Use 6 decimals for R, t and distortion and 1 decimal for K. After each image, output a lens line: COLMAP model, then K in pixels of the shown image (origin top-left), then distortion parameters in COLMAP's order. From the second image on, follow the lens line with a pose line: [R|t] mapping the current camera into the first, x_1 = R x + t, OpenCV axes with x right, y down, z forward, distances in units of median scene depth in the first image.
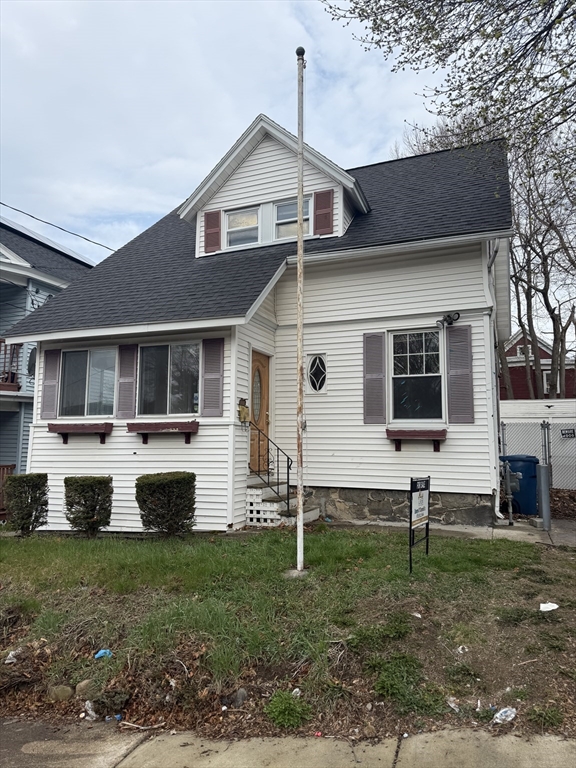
lens RADIAL K [[536.1, 0, 288.0], [0, 536.1, 384.0], [0, 0, 1]] dist [0.038071, -0.030480]
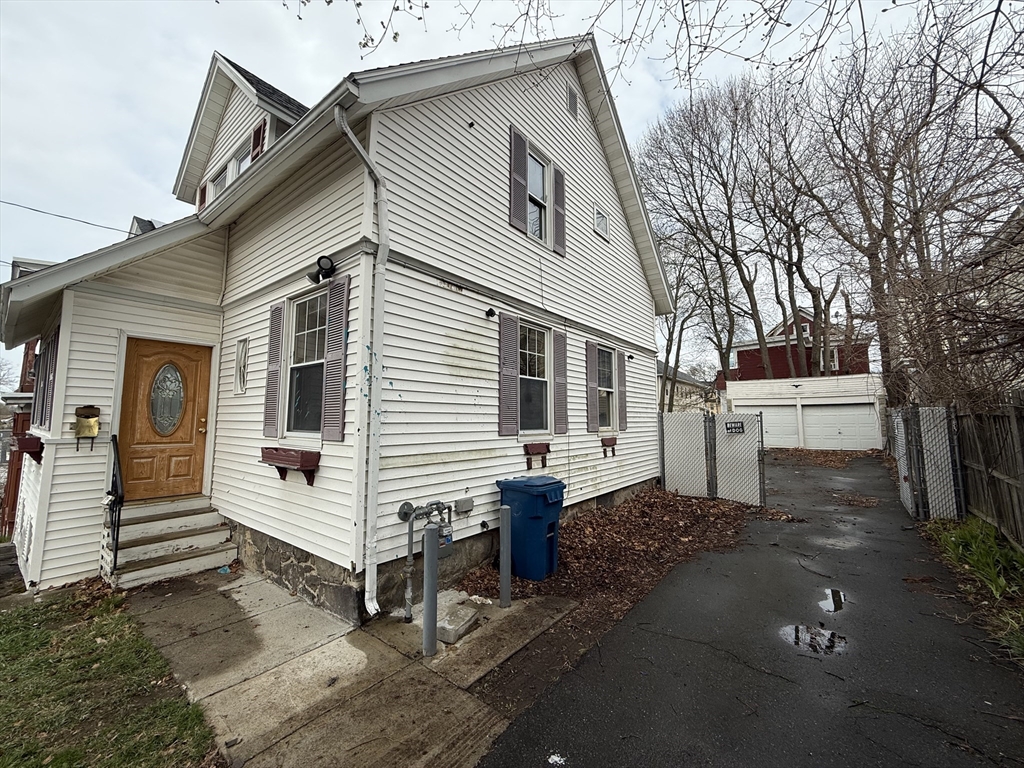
lens RADIAL K [[410.1, 0, 512.0], [0, 410.1, 384.0], [0, 0, 1]] dist [-0.001694, -0.000132]
pose [[0.963249, -0.032064, -0.266688, 0.201650], [0.039846, 0.998922, 0.023819, 0.002117], [0.265637, -0.033570, 0.963488, 0.195695]]
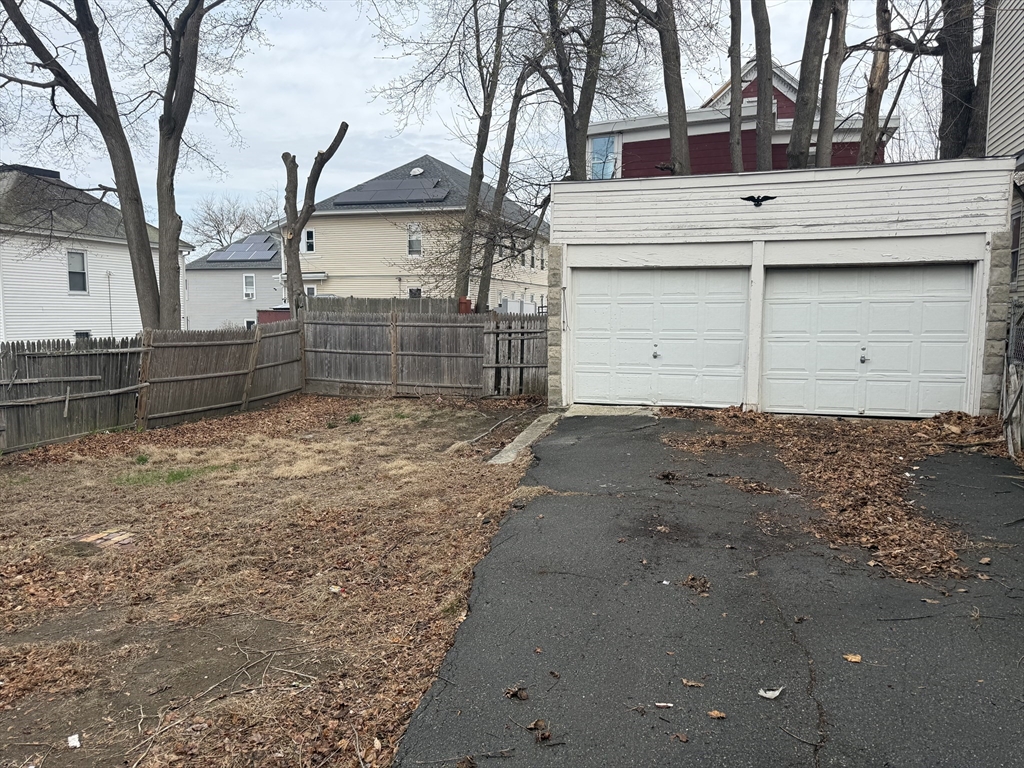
lens RADIAL K [[714.8, 0, 517.8], [0, 714.8, 376.3], [0, 0, 1]] dist [0.038071, -0.030480]
pose [[0.998747, -0.004632, 0.049836, 0.347143], [-0.005749, 0.978503, 0.206153, 0.054470], [-0.049720, -0.206182, 0.977250, 0.640780]]
